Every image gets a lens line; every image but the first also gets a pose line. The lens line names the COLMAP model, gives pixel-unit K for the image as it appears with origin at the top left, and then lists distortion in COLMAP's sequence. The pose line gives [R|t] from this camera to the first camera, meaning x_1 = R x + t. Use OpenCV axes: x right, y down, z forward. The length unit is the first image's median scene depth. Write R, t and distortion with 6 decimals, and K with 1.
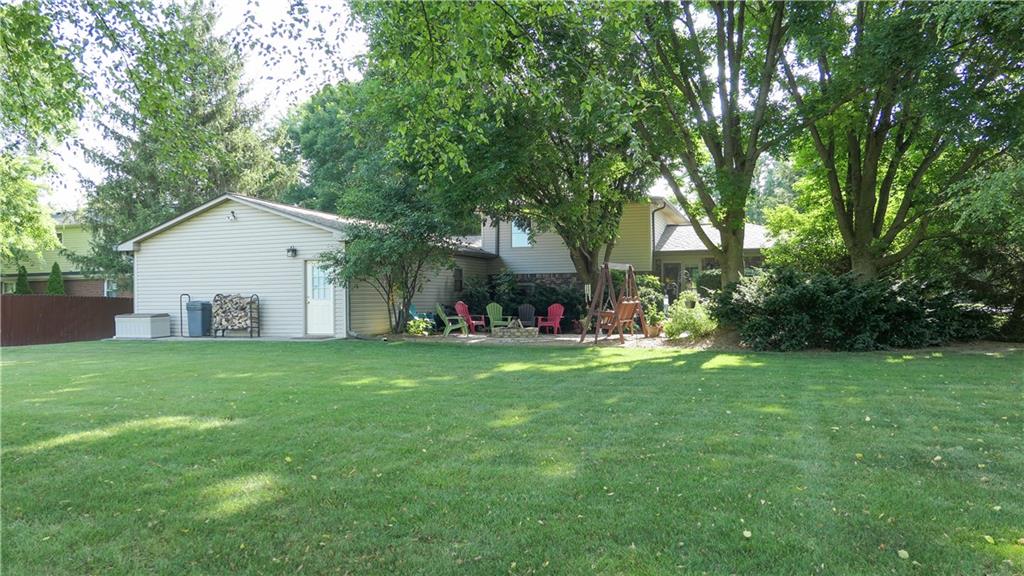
lens RADIAL K [[741.3, 0, 512.0], [0, 741.3, 288.0], [0, 0, 1]] dist [0.001941, -0.002246]
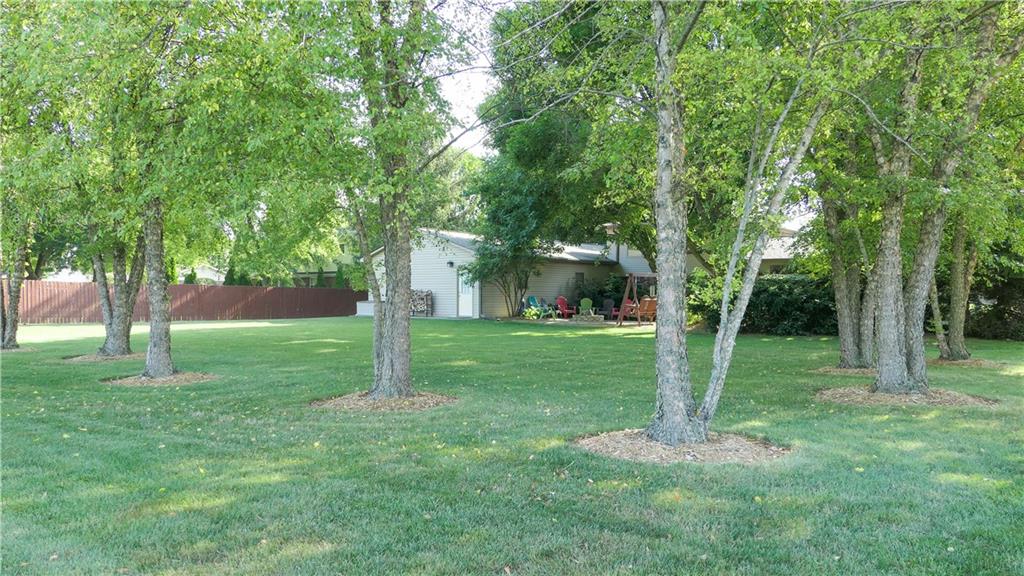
lens RADIAL K [[741.3, 0, 512.0], [0, 741.3, 288.0], [0, 0, 1]] dist [0.001941, -0.002246]
pose [[0.937618, 0.012898, -0.347427, 0.346615], [-0.009557, 0.999890, 0.011330, -0.014572], [0.347535, -0.007303, 0.937638, -0.409196]]
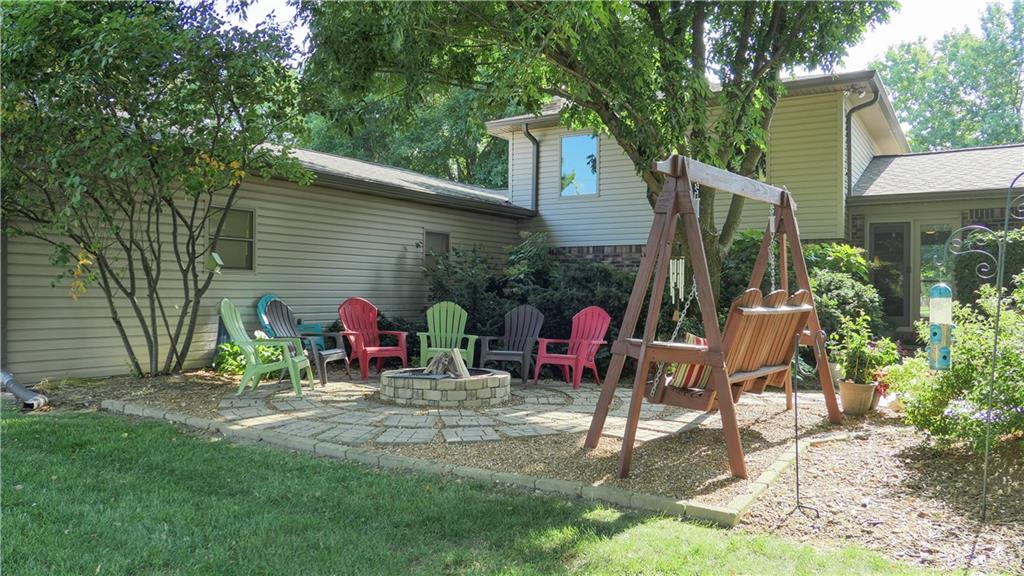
lens RADIAL K [[765.4, 0, 512.0], [0, 765.4, 288.0], [0, 0, 1]] dist [-0.002876, -0.000027]
pose [[0.978667, 0.015622, -0.204857, 0.102075], [-0.014438, 0.999869, 0.007272, 0.008934], [0.204944, -0.004160, 0.978765, 0.593060]]
